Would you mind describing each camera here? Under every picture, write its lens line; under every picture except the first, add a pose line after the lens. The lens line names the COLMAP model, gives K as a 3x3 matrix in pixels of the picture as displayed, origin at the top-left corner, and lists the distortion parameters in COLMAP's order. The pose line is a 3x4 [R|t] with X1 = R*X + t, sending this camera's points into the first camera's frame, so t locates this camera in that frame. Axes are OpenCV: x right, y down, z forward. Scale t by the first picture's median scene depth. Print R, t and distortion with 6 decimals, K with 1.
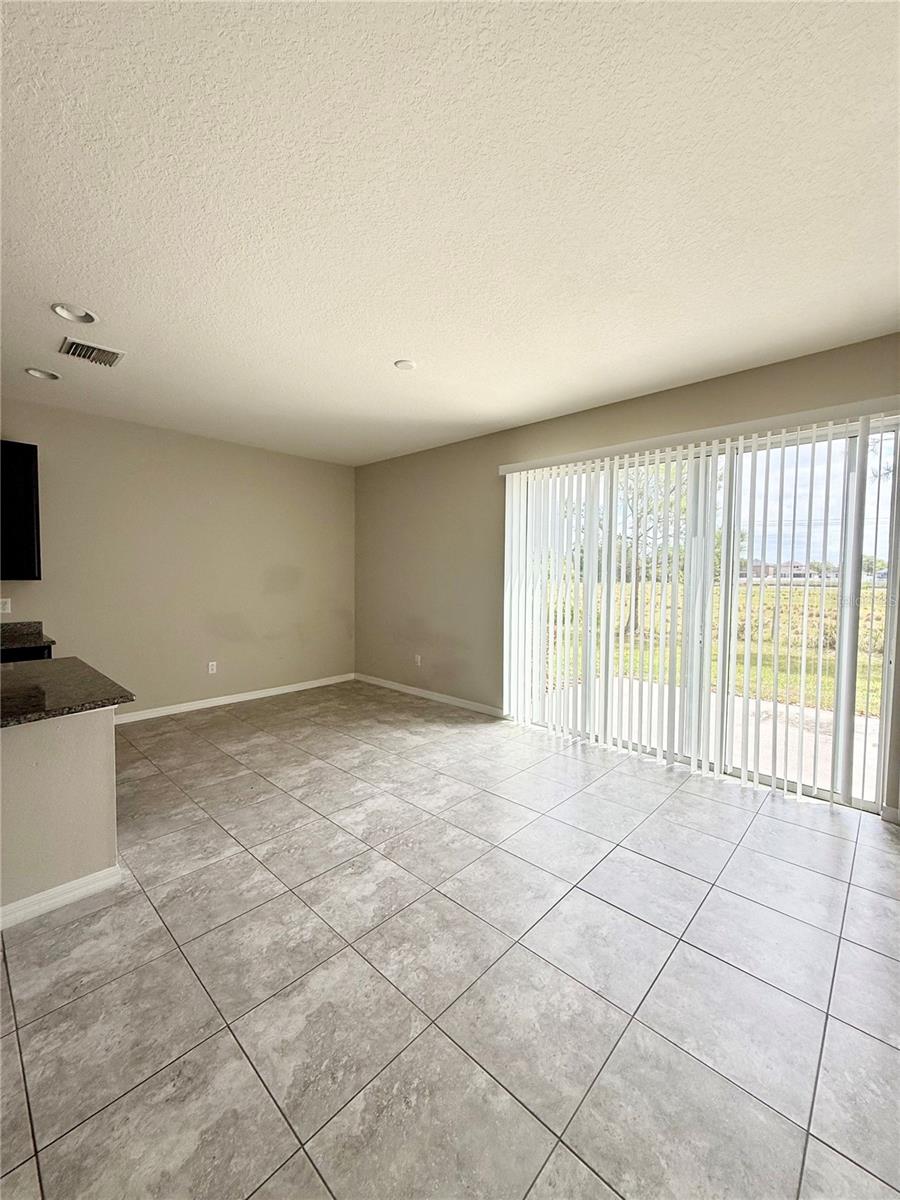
lens RADIAL K [[476.8, 0, 445.1], [0, 476.8, 597.9], [0, 0, 1]] dist [-0.000030, 0.000305]
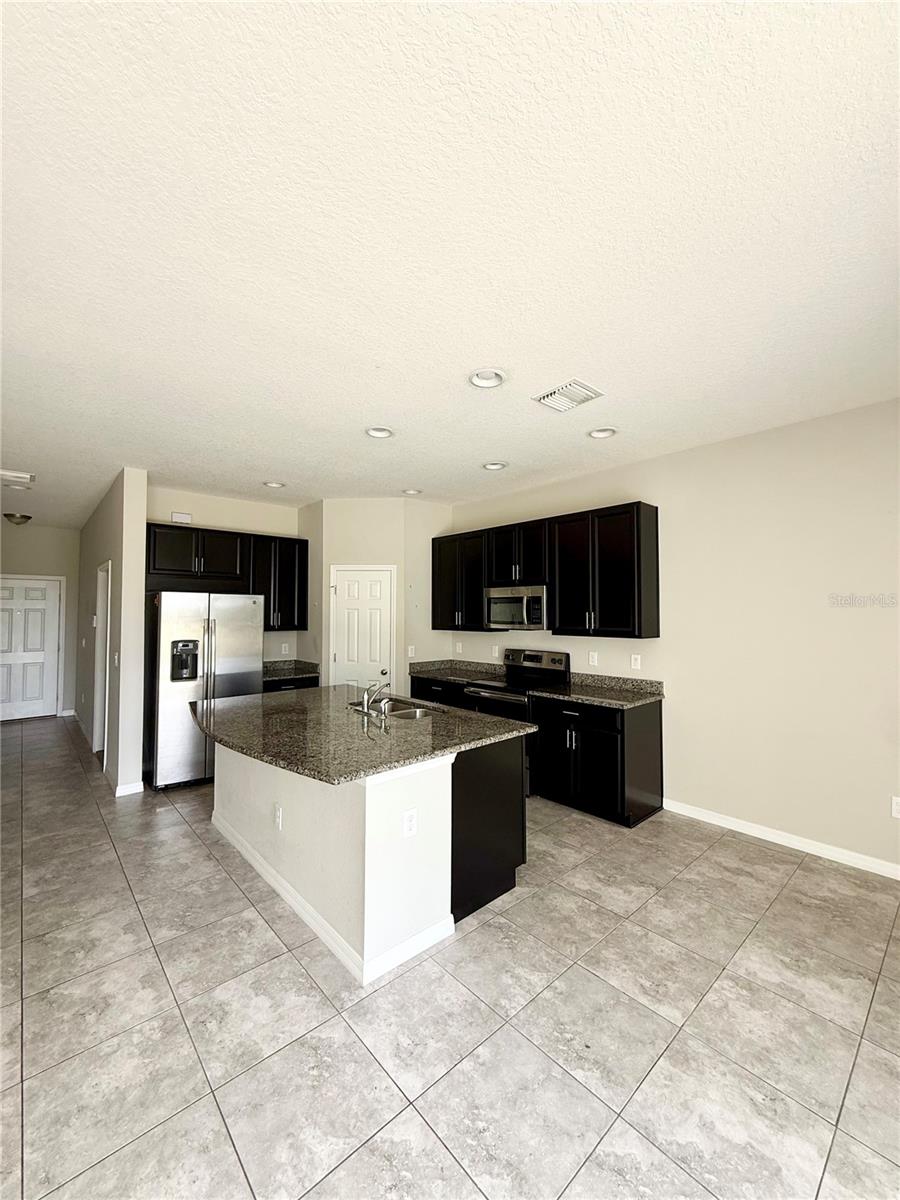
lens RADIAL K [[476.8, 0, 452.5], [0, 476.8, 597.6], [0, 0, 1]] dist [-0.000030, 0.000305]
pose [[-0.072362, -0.042152, -0.996487, 0.210062], [-0.050396, 0.997985, -0.038556, -0.096680], [0.996104, 0.047429, -0.074340, 1.032494]]
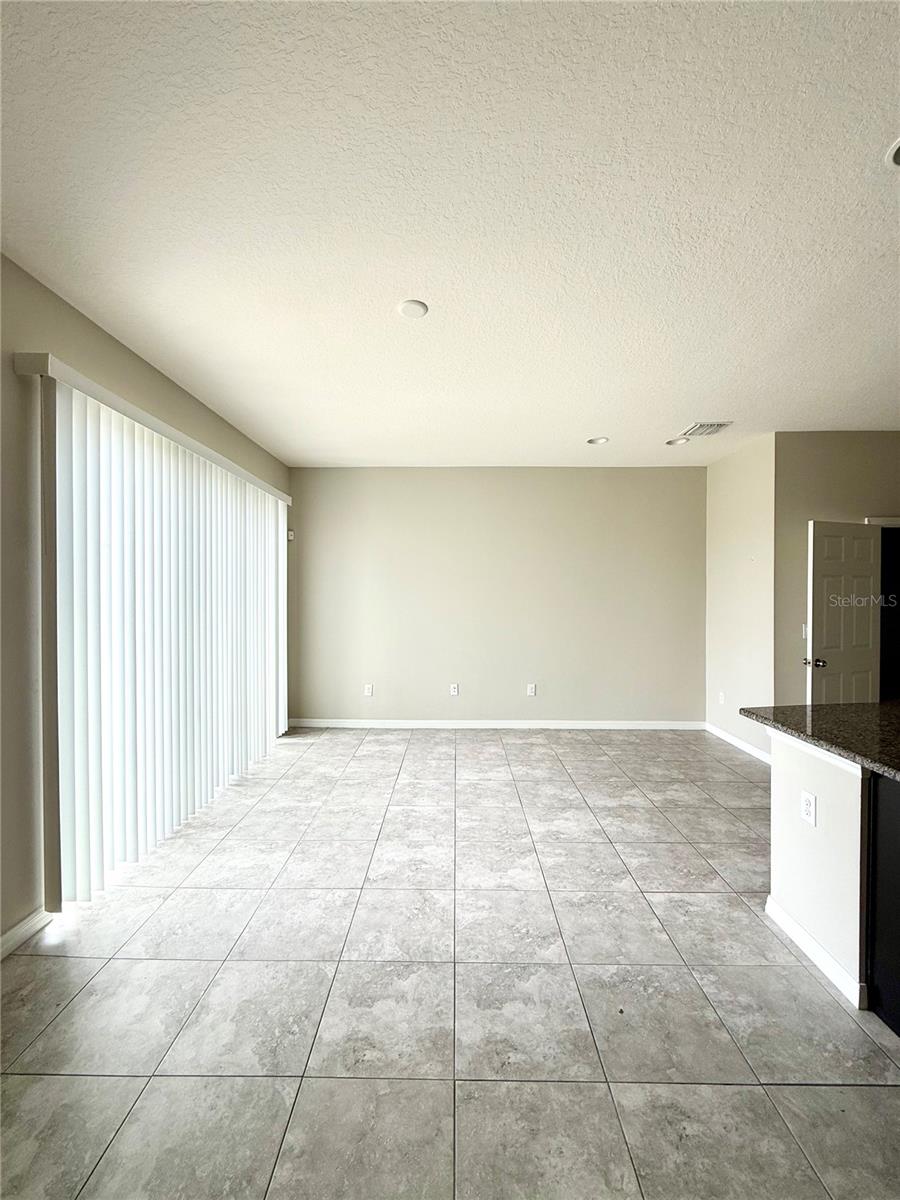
lens RADIAL K [[476.8, 0, 452.9], [0, 476.8, 596.5], [0, 0, 1]] dist [-0.000030, 0.000305]
pose [[-0.686415, -0.014112, 0.727073, -0.813456], [0.029966, 0.998414, 0.047669, -0.112651], [-0.726592, 0.054509, -0.684903, 1.829380]]
